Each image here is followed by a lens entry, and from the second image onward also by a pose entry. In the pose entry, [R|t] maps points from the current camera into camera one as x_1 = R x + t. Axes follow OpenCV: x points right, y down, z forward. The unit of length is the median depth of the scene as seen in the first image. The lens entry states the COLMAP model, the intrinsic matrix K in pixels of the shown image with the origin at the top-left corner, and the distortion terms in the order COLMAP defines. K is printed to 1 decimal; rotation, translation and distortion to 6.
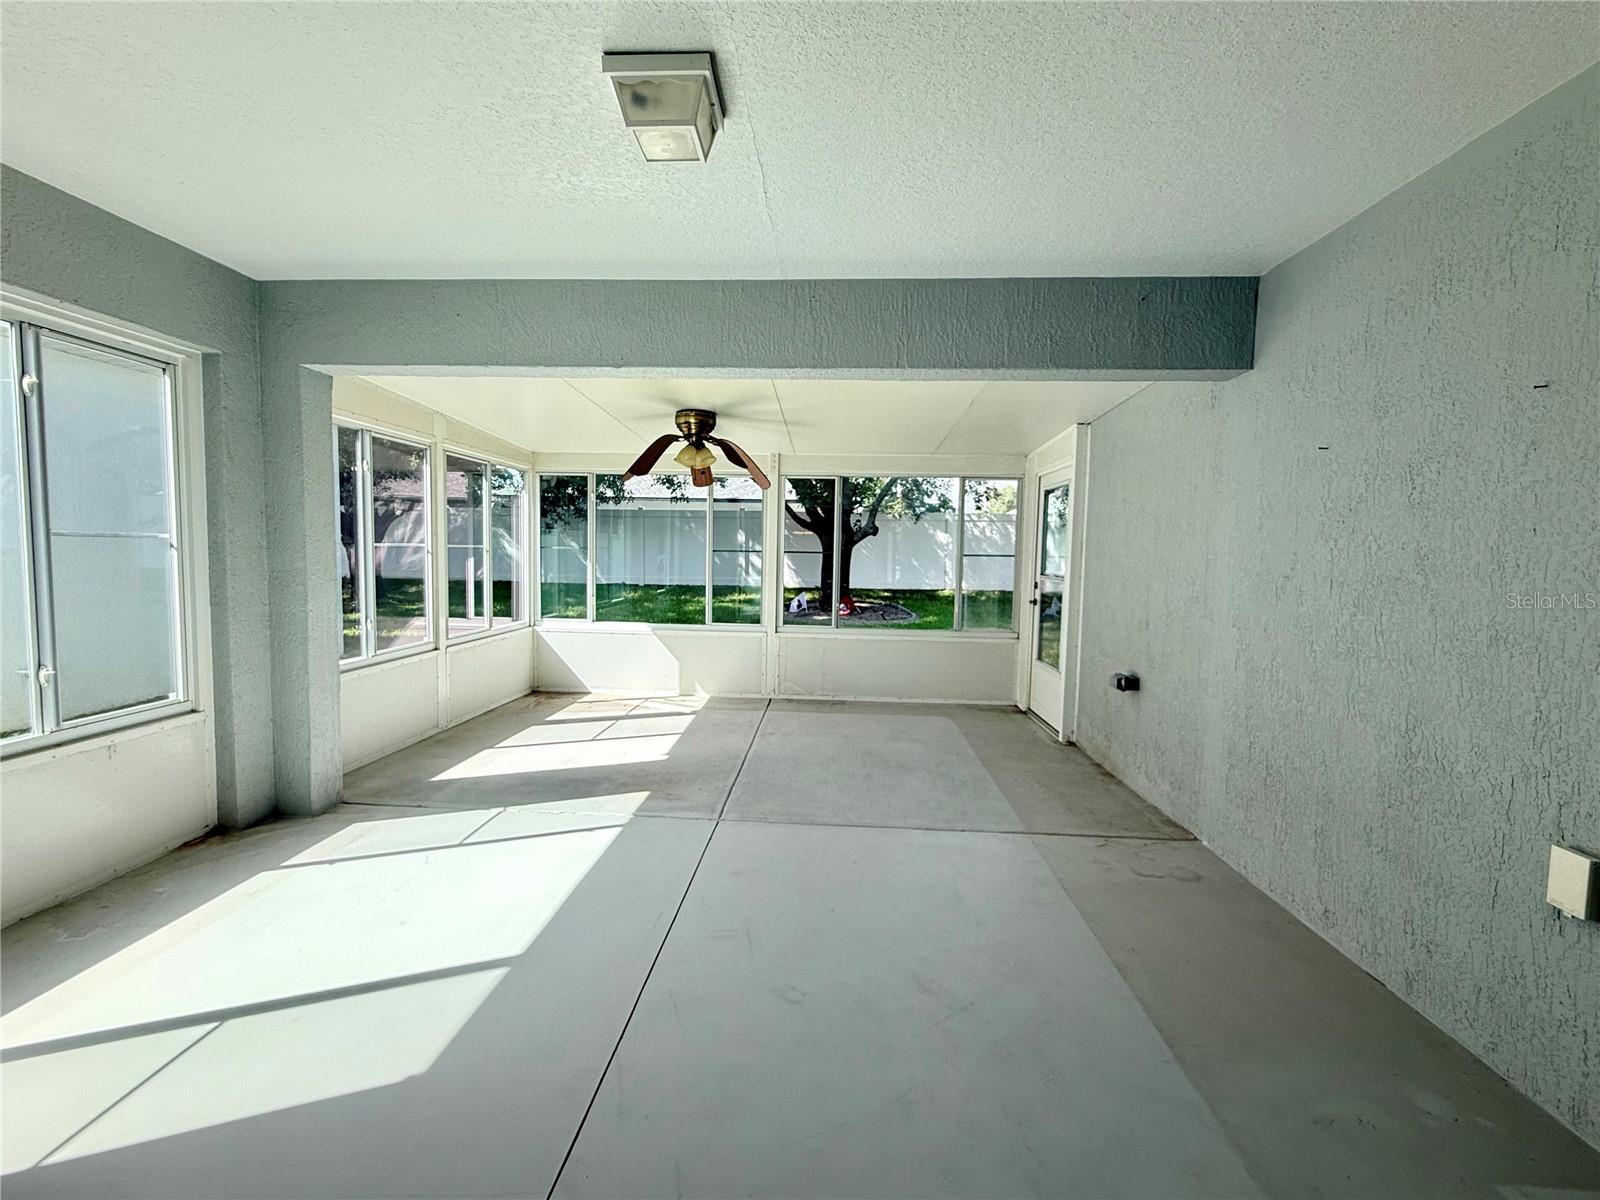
lens RADIAL K [[658.9, 0, 789.9], [0, 658.9, 596.1], [0, 0, 1]] dist [-0.000453, 0.000204]
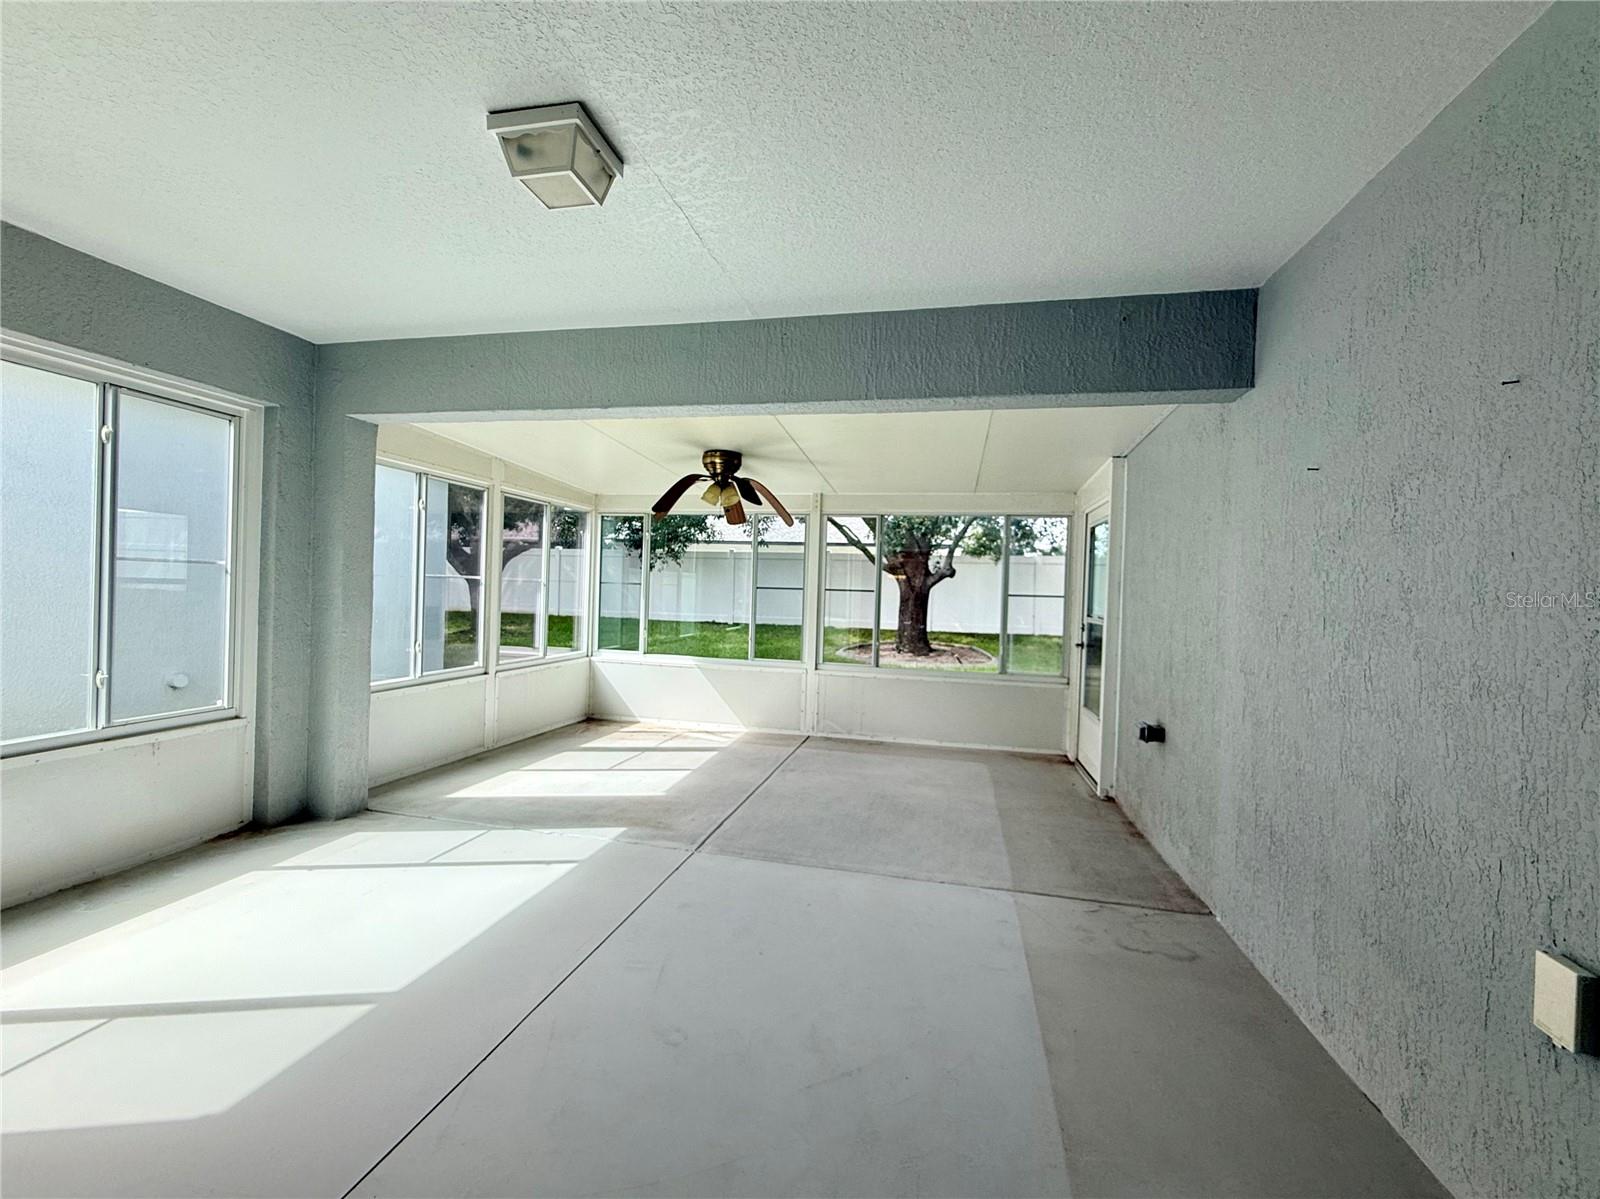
lens RADIAL K [[644.2, 0, 800.0], [0, 644.2, 599.5], [0, 0, 1]] dist [-0.000499, 0.000475]
pose [[0.988053, 0.014916, -0.153389, 0.220075], [-0.024195, 0.997976, -0.058808, 0.014557], [0.152202, 0.061817, 0.986414, 0.044437]]
